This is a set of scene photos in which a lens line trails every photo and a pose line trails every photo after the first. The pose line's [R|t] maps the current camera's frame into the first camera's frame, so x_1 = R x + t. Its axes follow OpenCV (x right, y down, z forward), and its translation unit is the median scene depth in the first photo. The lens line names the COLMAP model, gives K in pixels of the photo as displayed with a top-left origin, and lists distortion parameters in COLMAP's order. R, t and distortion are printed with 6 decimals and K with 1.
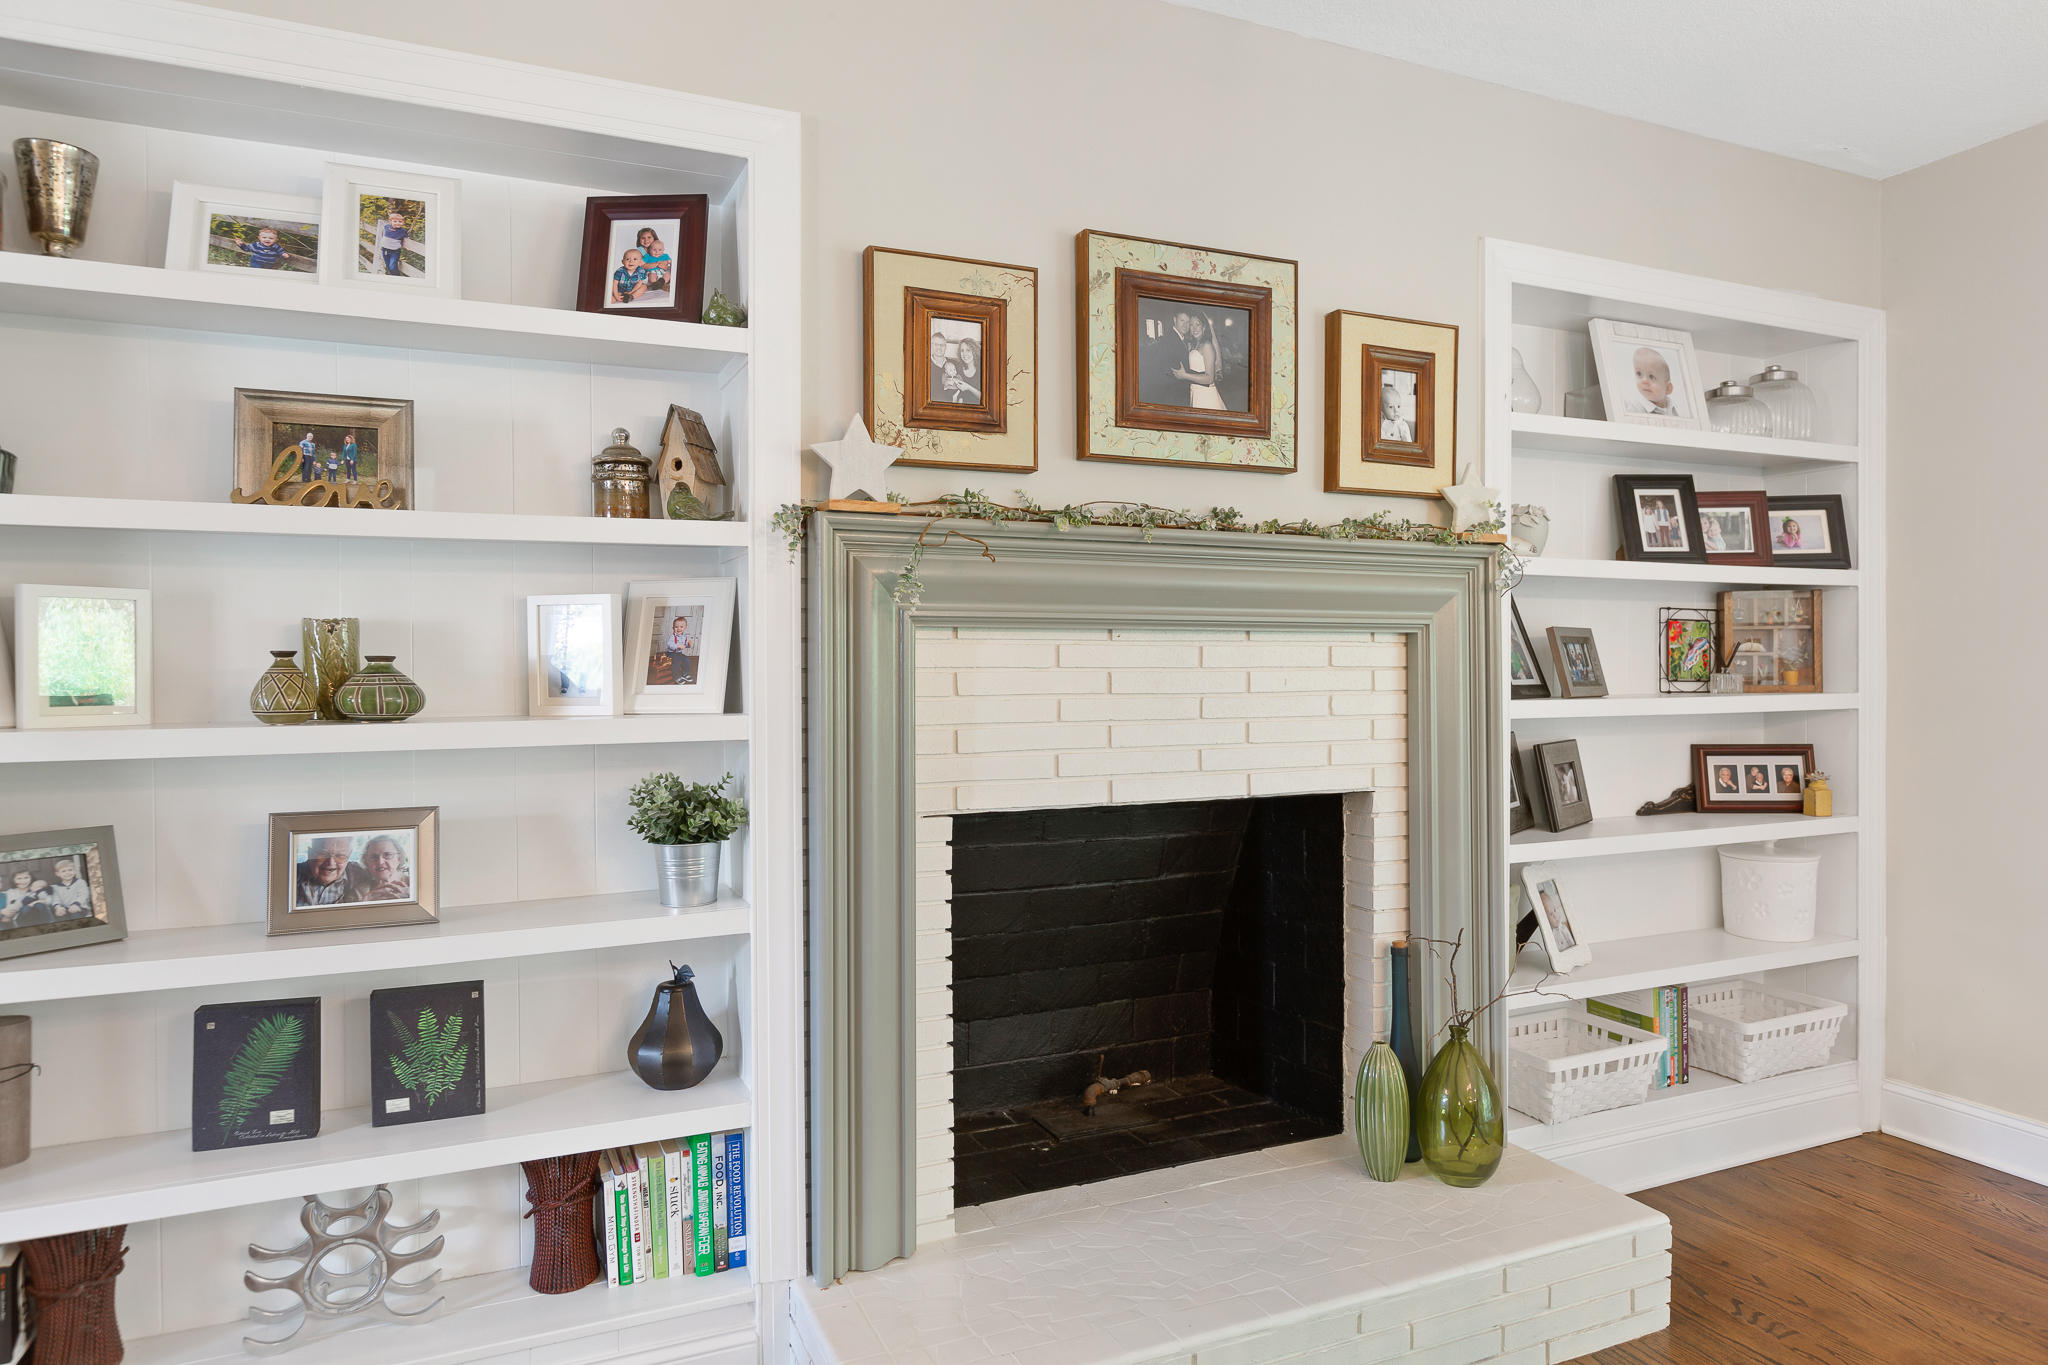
lens RADIAL K [[1215.9, 0, 1023.7], [0, 1215.9, 665.1], [0, 0, 1]] dist [0.000966, 0.000644]
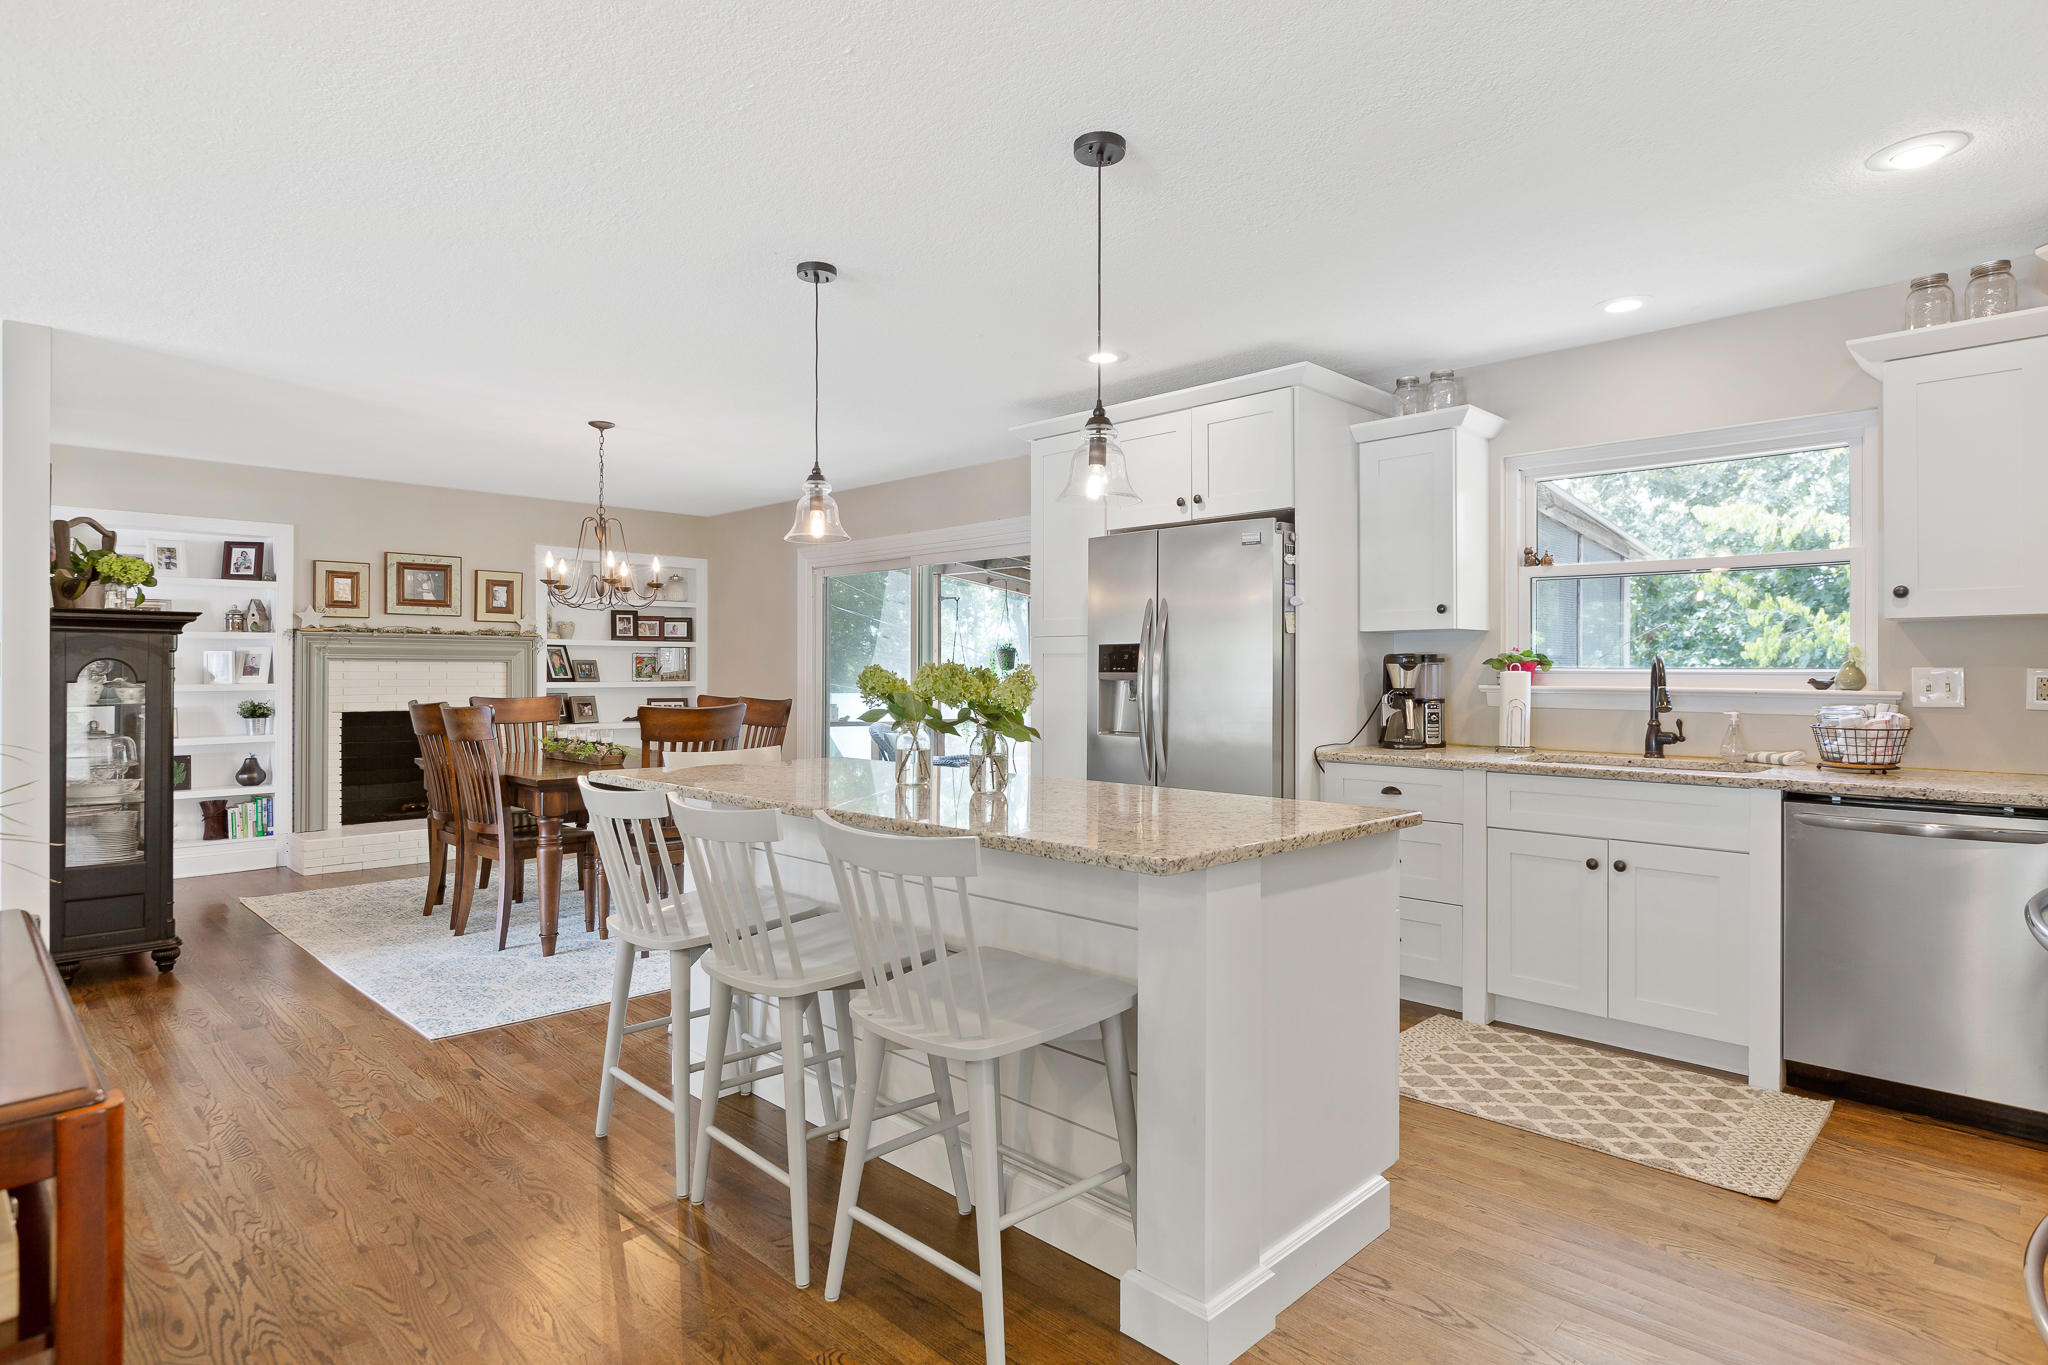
lens RADIAL K [[1084.8, 0, 1028.1], [0, 1084.8, 661.1], [0, 0, 1]] dist [-0.001234, -0.001197]
pose [[0.930276, 0.007986, 0.366774, 0.672071], [-0.004080, 0.999926, -0.011422, -0.000475], [-0.366838, 0.009129, 0.930240, -2.816733]]
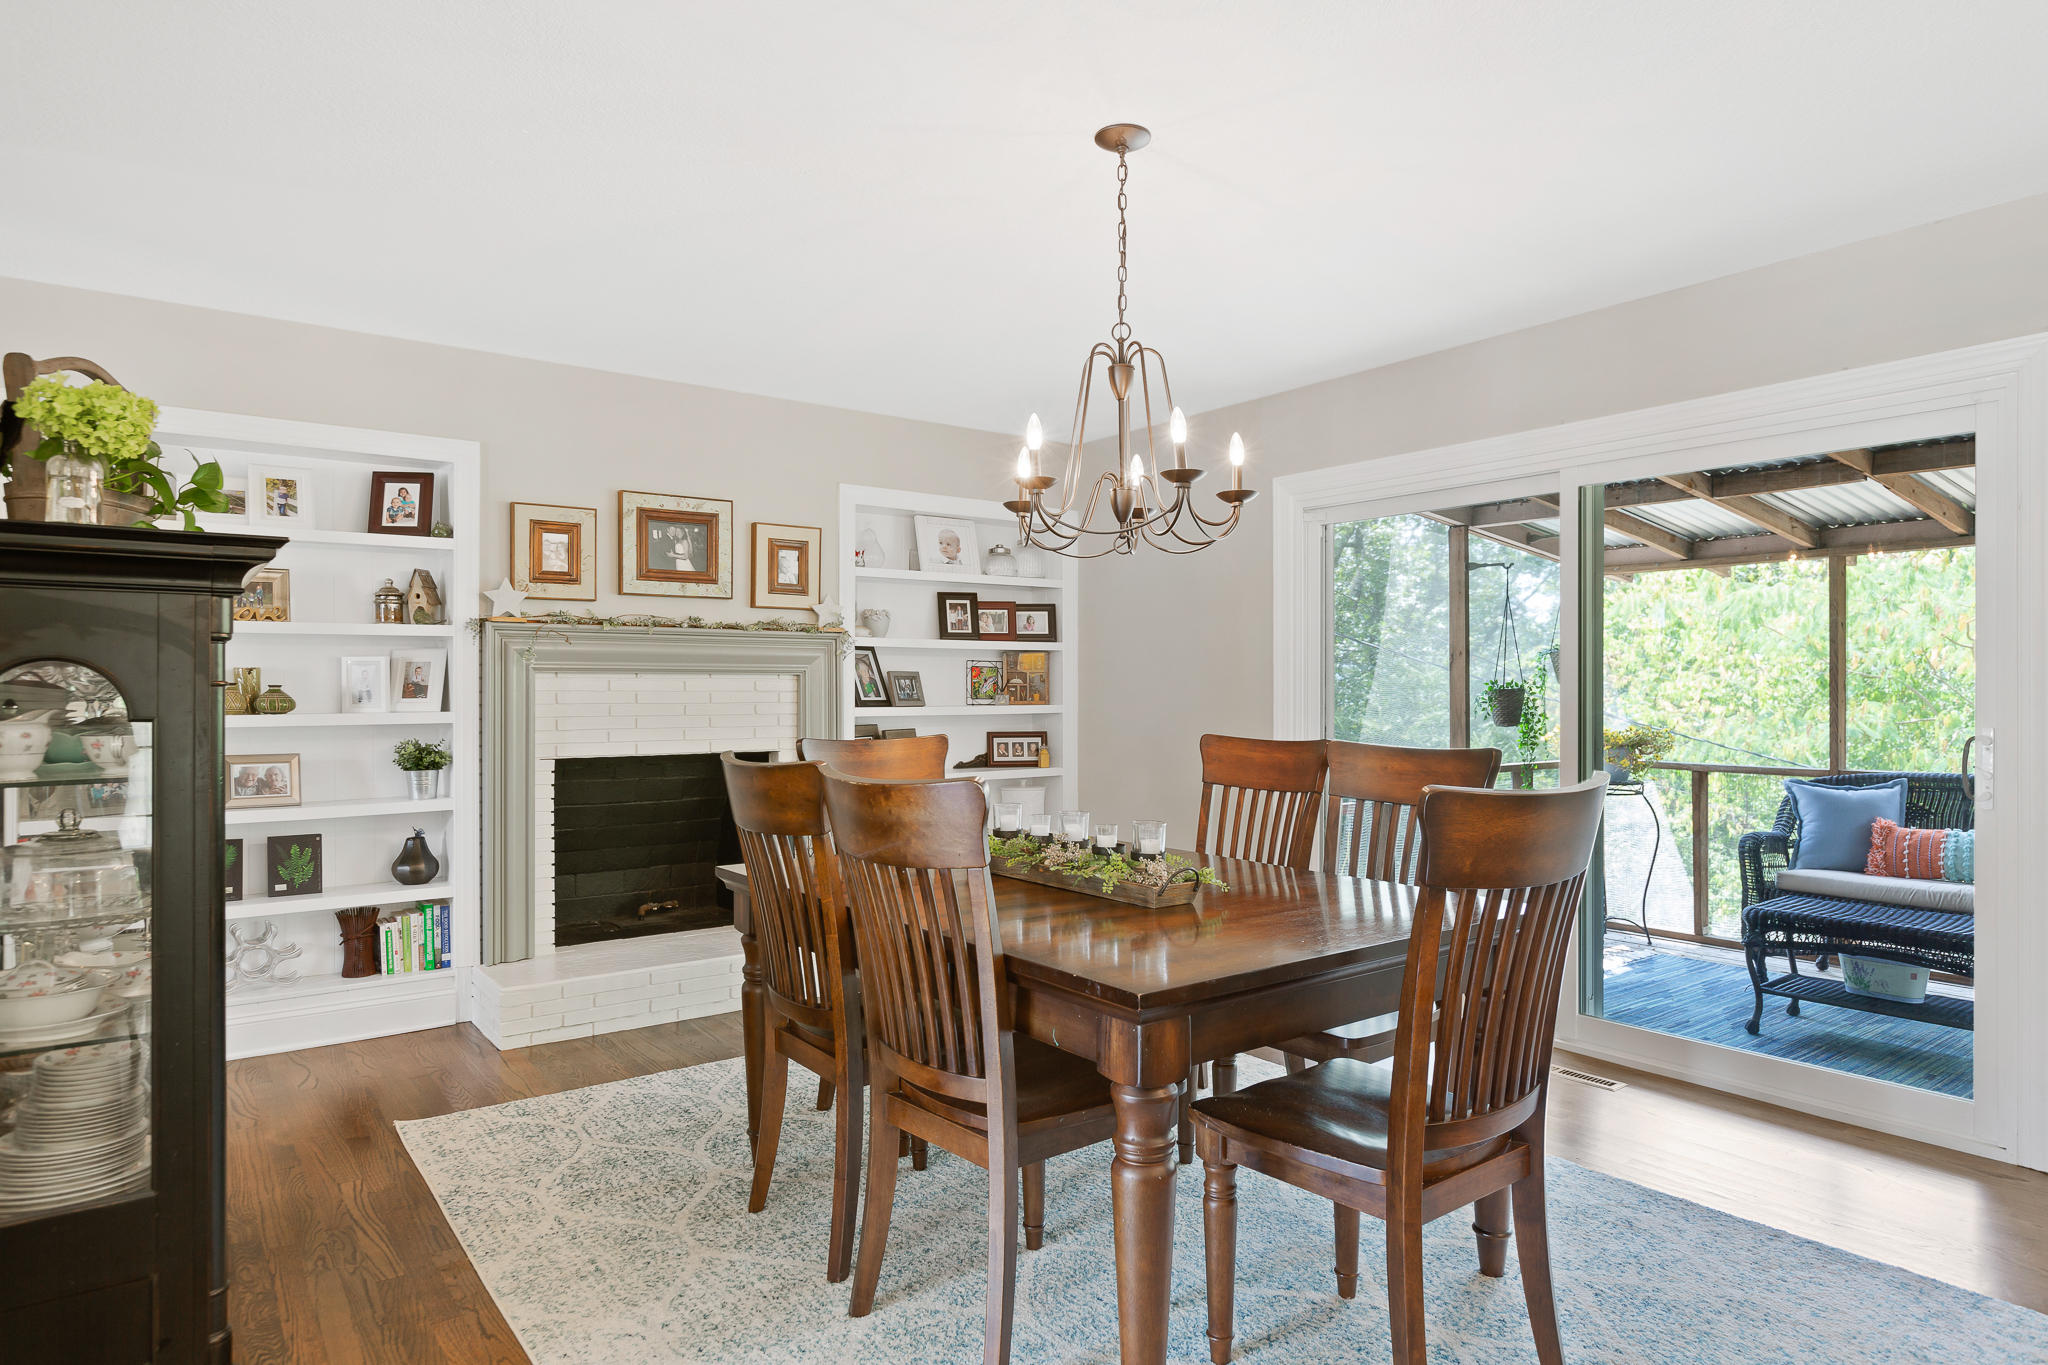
lens RADIAL K [[1187.4, 0, 1024.0], [0, 1187.4, 682.5], [0, 0, 1]] dist [0.000805, 0.000316]
pose [[0.975156, 0.003517, 0.221493, 0.293148], [-0.002128, 0.999977, -0.006513, -0.000717], [-0.221511, 0.005879, 0.975140, -1.271654]]
